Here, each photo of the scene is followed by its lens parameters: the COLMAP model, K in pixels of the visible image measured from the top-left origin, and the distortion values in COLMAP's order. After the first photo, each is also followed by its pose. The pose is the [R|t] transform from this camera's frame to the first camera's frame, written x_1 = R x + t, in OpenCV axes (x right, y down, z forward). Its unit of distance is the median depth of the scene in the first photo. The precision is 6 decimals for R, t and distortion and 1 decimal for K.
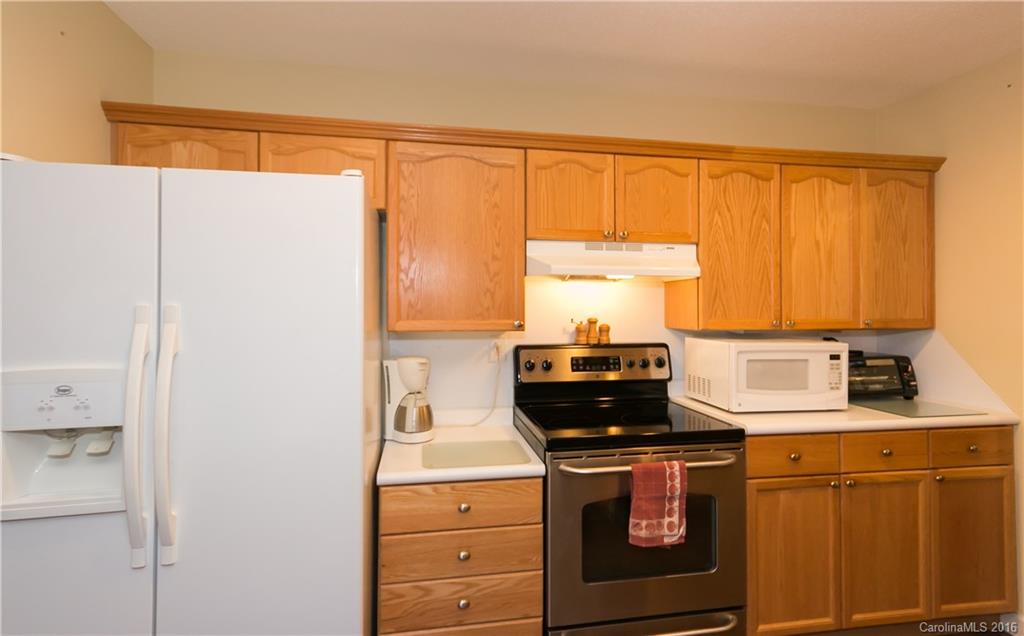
lens RADIAL K [[480.6, 0, 509.6], [0, 480.6, 297.5], [0, 0, 1]] dist [0.016057, 0.000640]
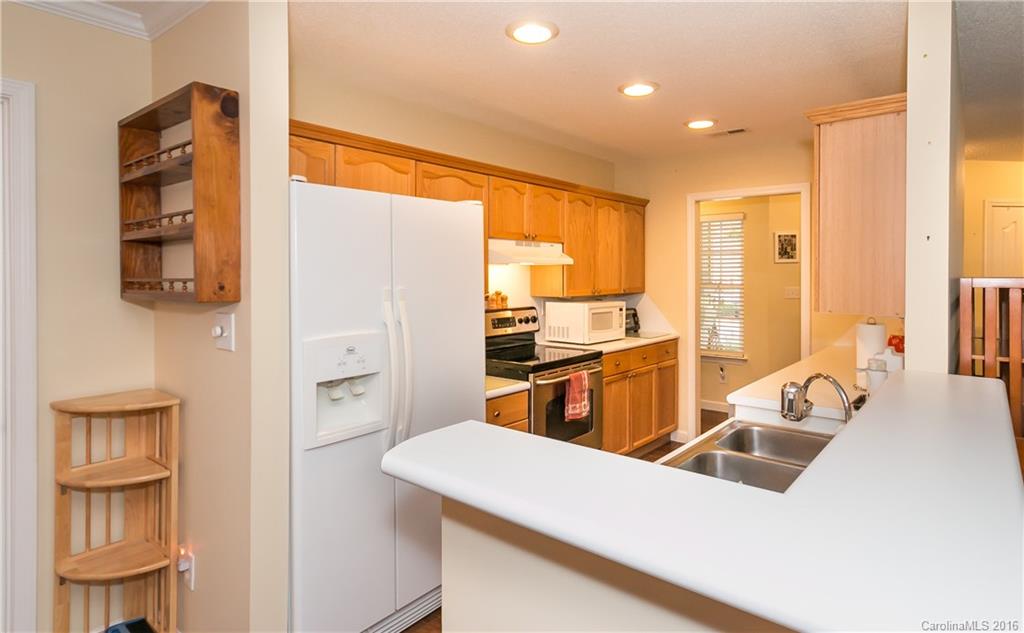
lens RADIAL K [[555.0, 0, 512.5], [0, 555.0, 274.5], [0, 0, 1]] dist [0.001359, 0.000008]
pose [[0.768817, -0.003213, 0.639461, -0.933491], [-0.009027, 0.999833, 0.015878, -0.035586], [-0.639406, -0.017980, 0.768659, -0.317007]]
